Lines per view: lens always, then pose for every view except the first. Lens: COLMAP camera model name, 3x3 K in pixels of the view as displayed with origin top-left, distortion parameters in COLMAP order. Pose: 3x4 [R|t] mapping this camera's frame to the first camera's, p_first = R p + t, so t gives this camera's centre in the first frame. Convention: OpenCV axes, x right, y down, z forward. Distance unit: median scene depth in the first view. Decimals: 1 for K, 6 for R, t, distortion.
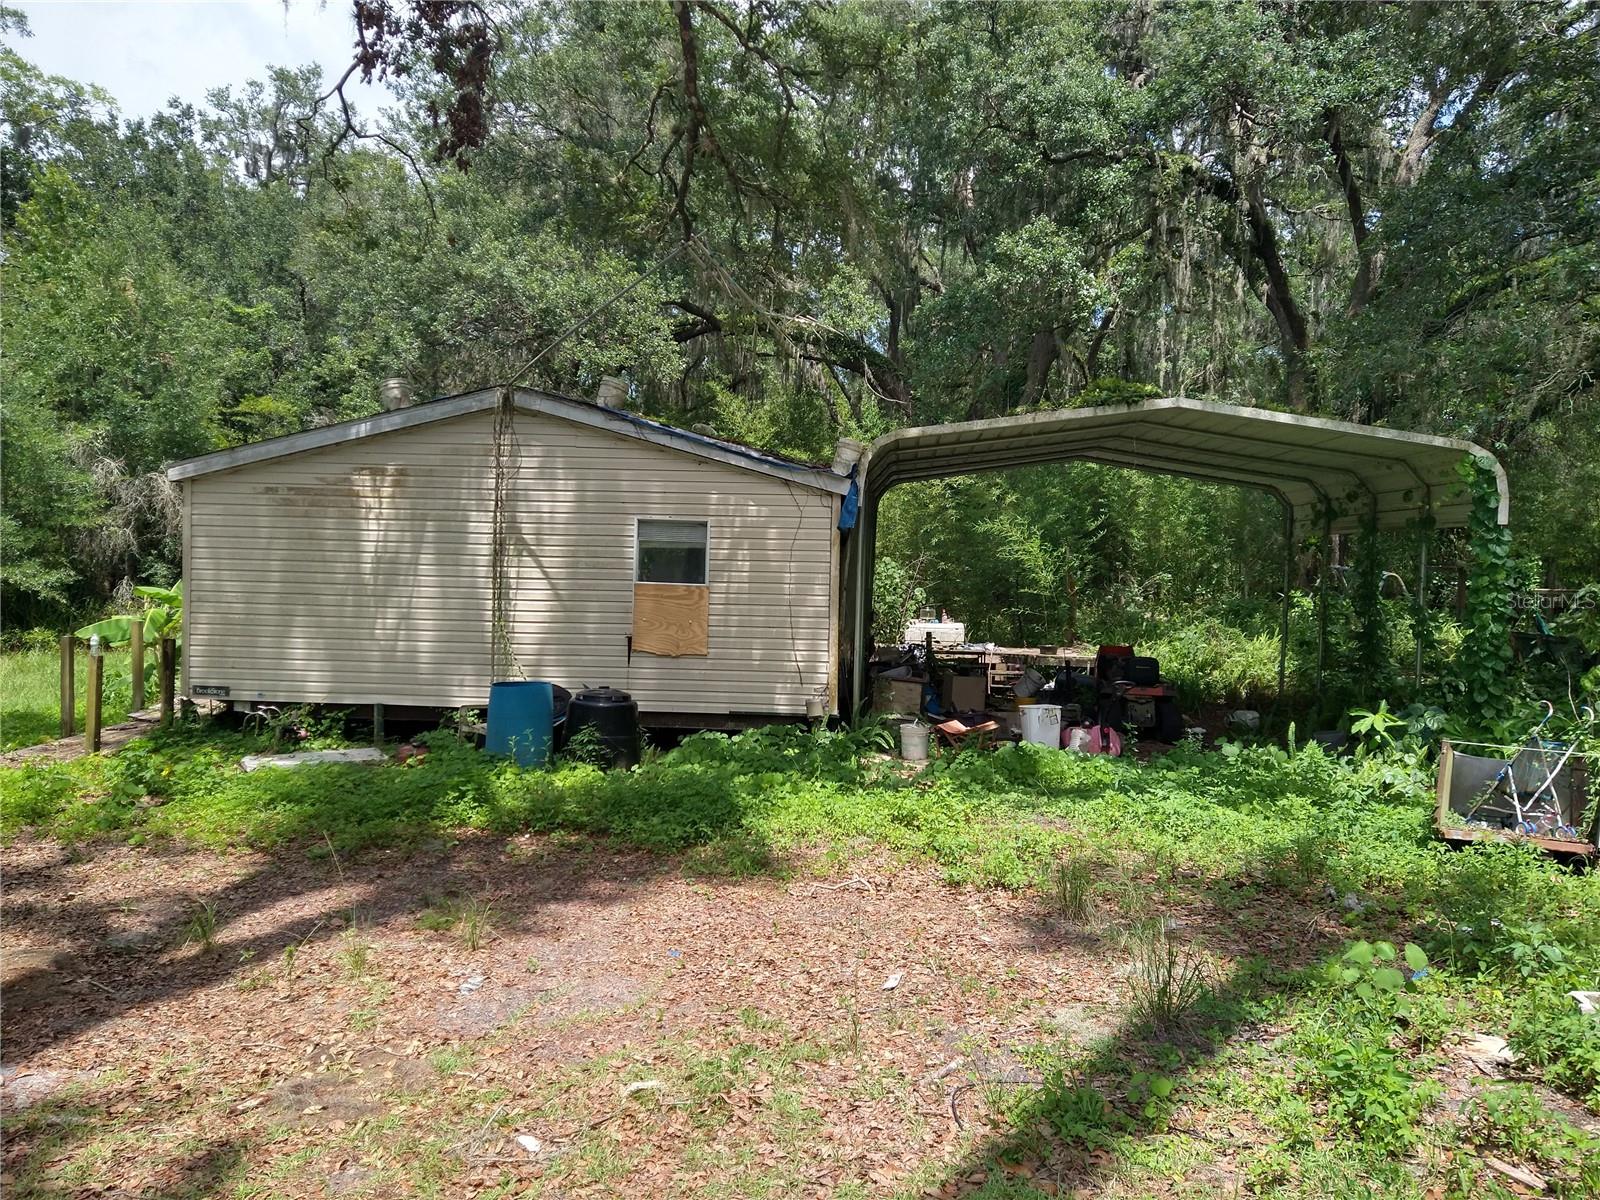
lens RADIAL K [[1189.1, 0, 788.1], [0, 1189.1, 599.0], [0, 0, 1]] dist [0.078281, -0.088226]
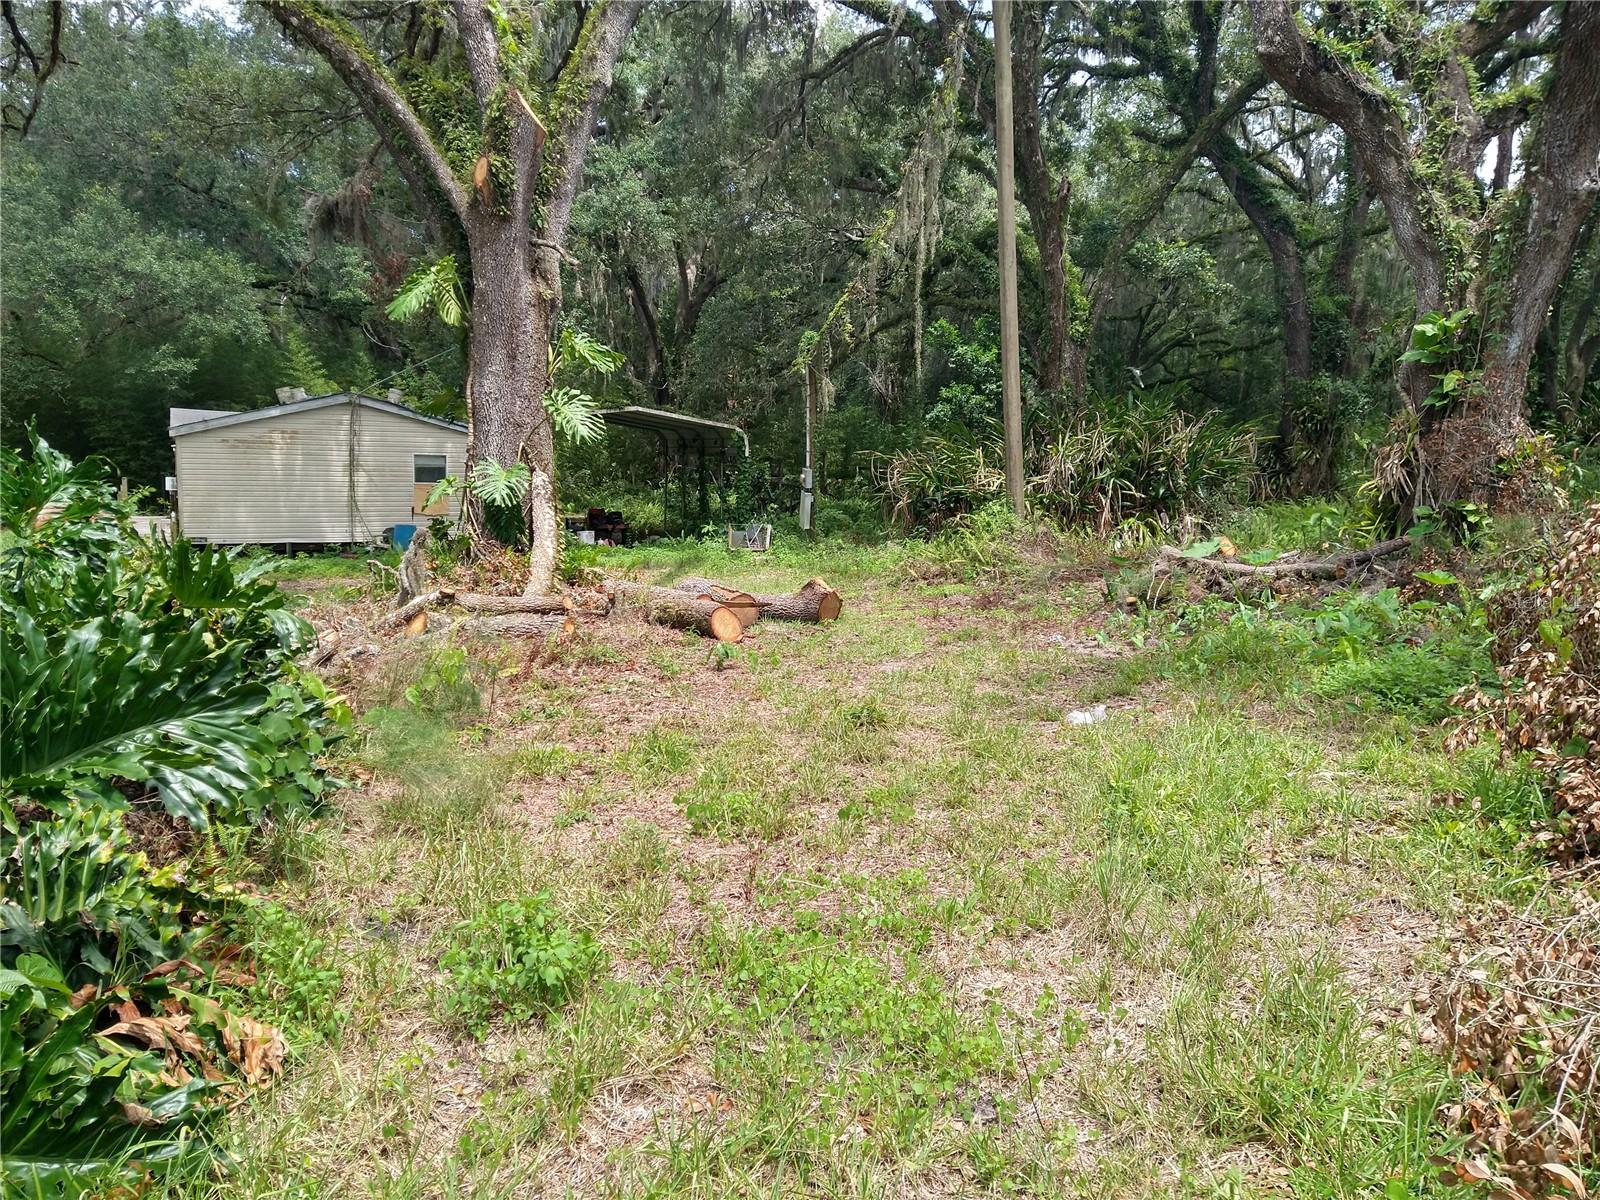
lens RADIAL K [[1189.1, 0, 788.1], [0, 1189.1, 599.0], [0, 0, 1]] dist [0.078281, -0.088226]
pose [[0.855649, -0.068848, 0.512957, -0.695227], [0.020841, 0.994892, 0.098768, -0.003976], [-0.517137, -0.073821, 0.852713, -1.297029]]
